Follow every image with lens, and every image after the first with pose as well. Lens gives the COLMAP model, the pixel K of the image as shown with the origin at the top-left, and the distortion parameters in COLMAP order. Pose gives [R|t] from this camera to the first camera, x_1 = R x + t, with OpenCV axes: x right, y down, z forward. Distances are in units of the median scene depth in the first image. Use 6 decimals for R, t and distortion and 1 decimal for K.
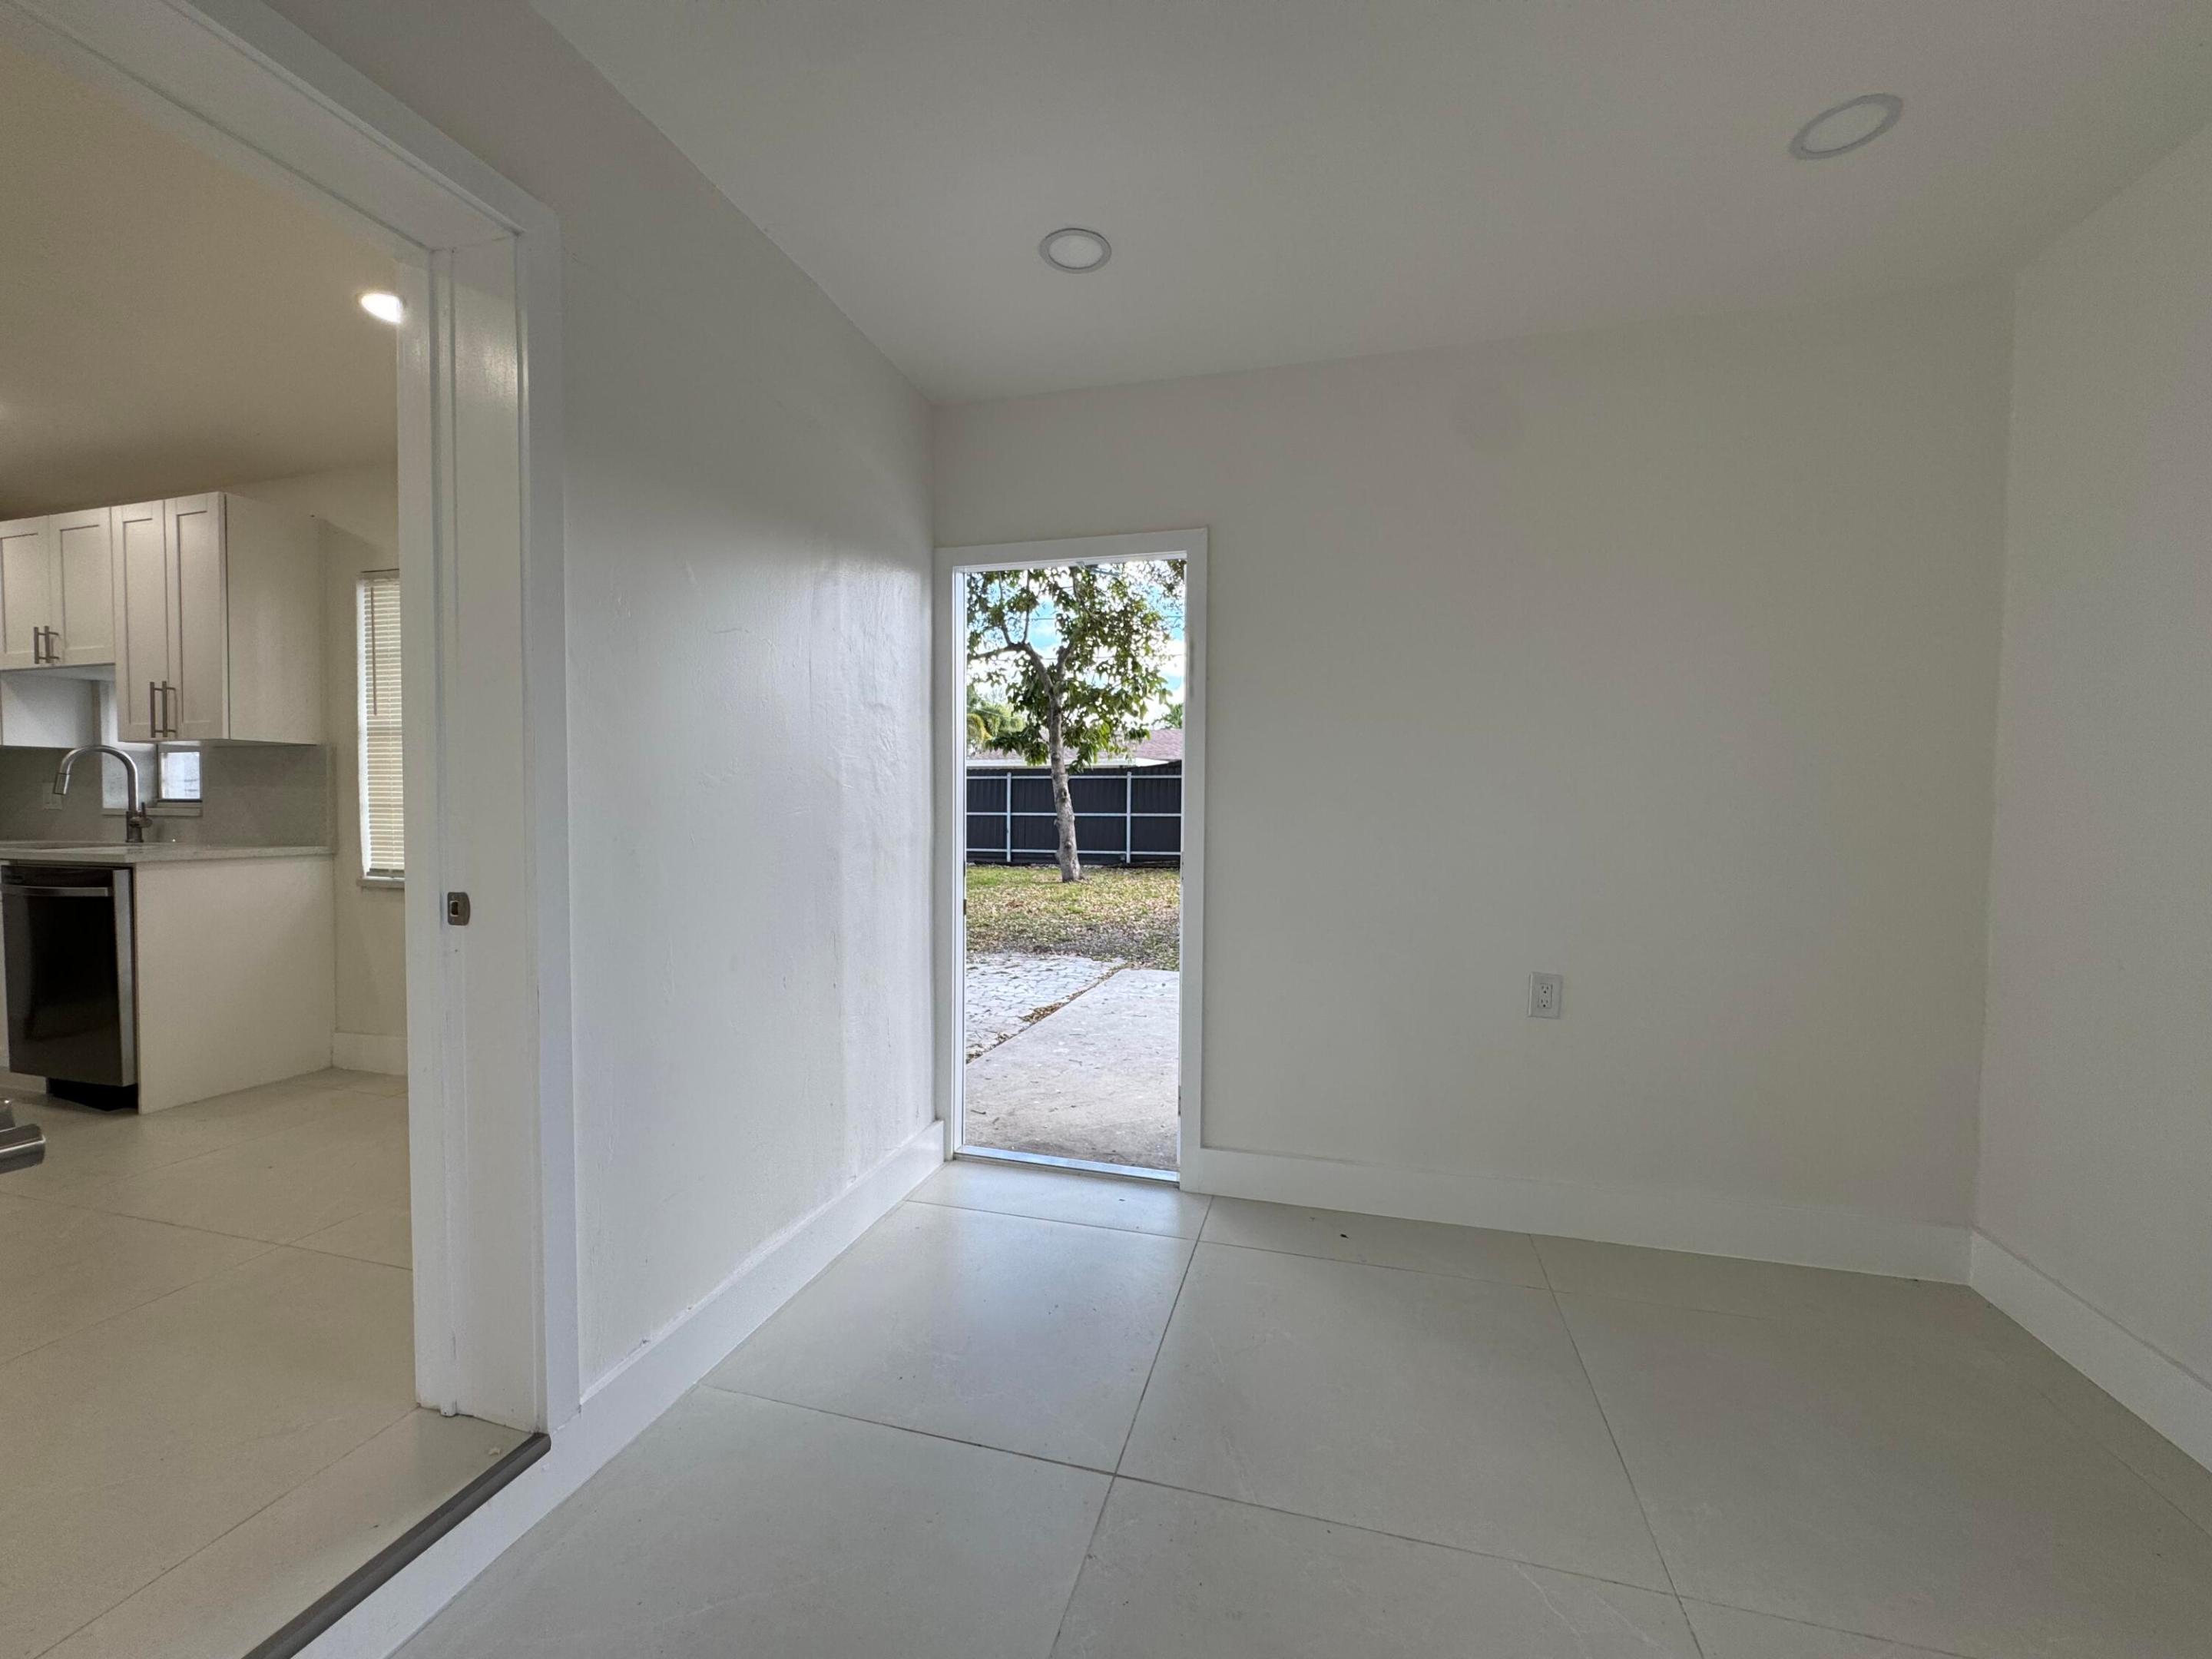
lens RADIAL K [[892.9, 0, 1101.0], [0, 892.9, 827.4], [0, 0, 1]] dist [-0.000579, -0.000121]
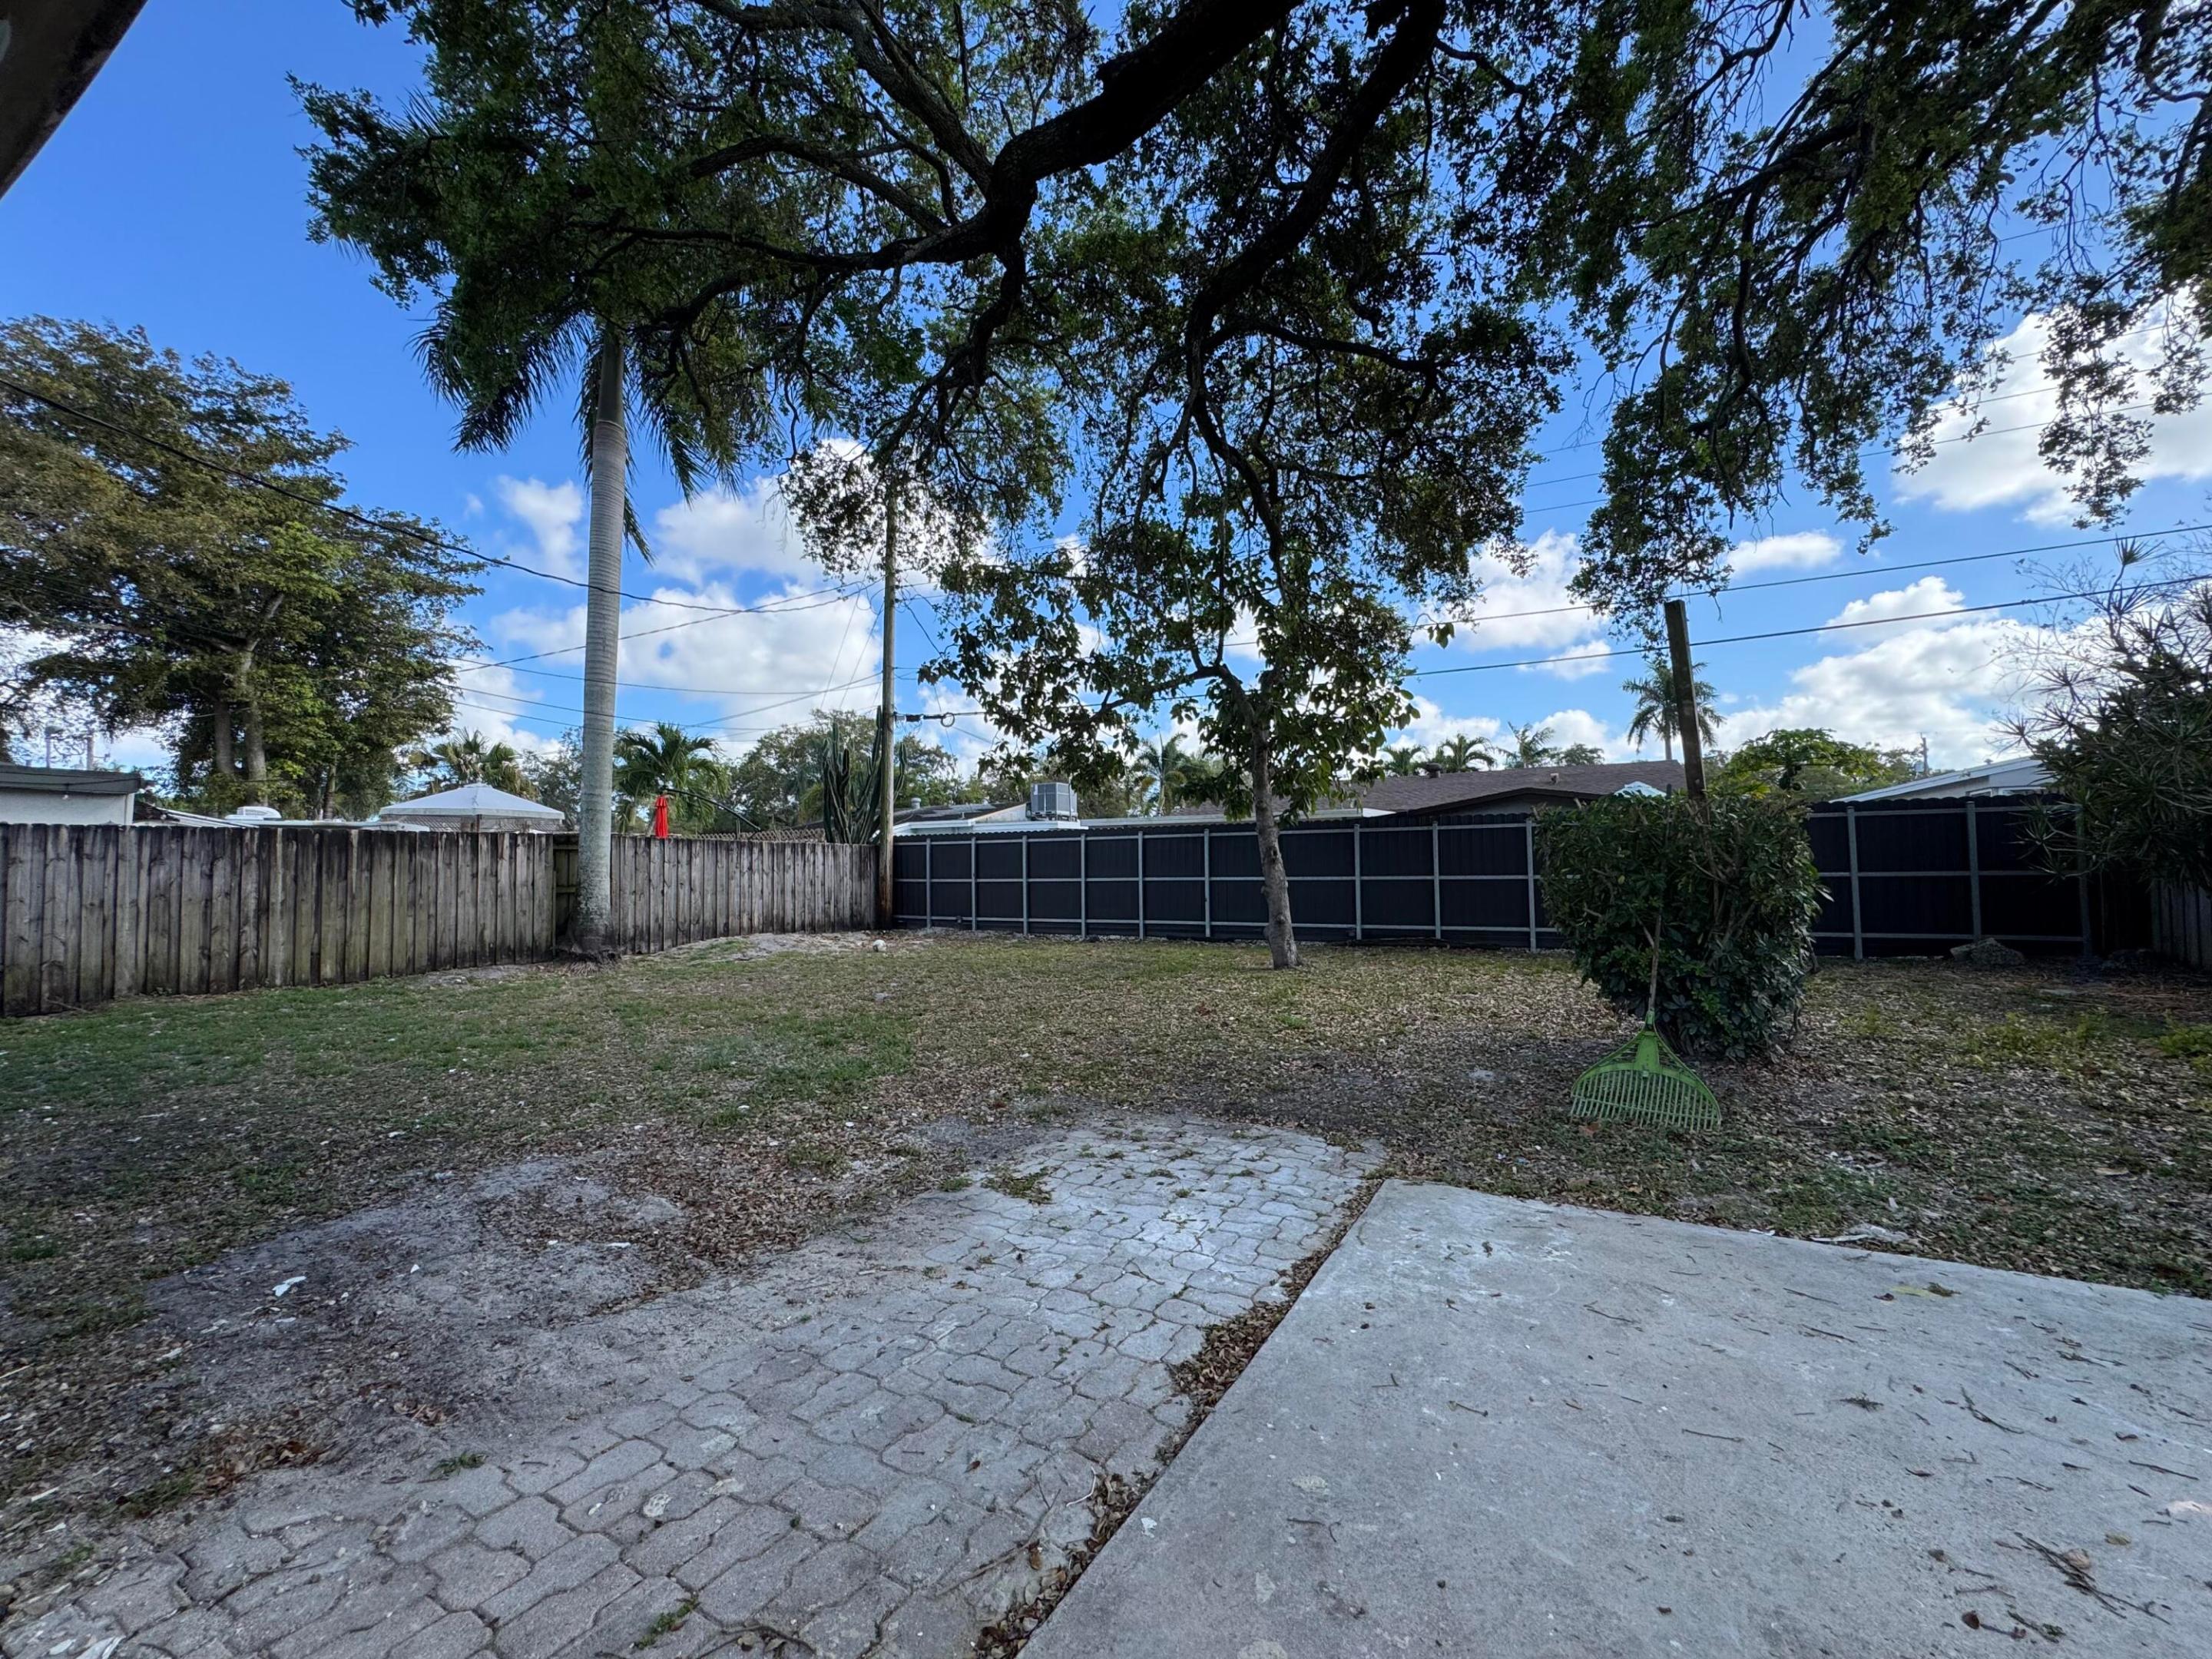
lens RADIAL K [[892.9, 0, 1101.0], [0, 892.9, 827.4], [0, 0, 1]] dist [-0.000579, -0.000121]
pose [[0.972337, -0.025597, -0.232176, -0.005908], [0.009470, 0.997480, -0.070311, -0.006409], [0.233391, 0.066167, 0.970129, 0.197045]]
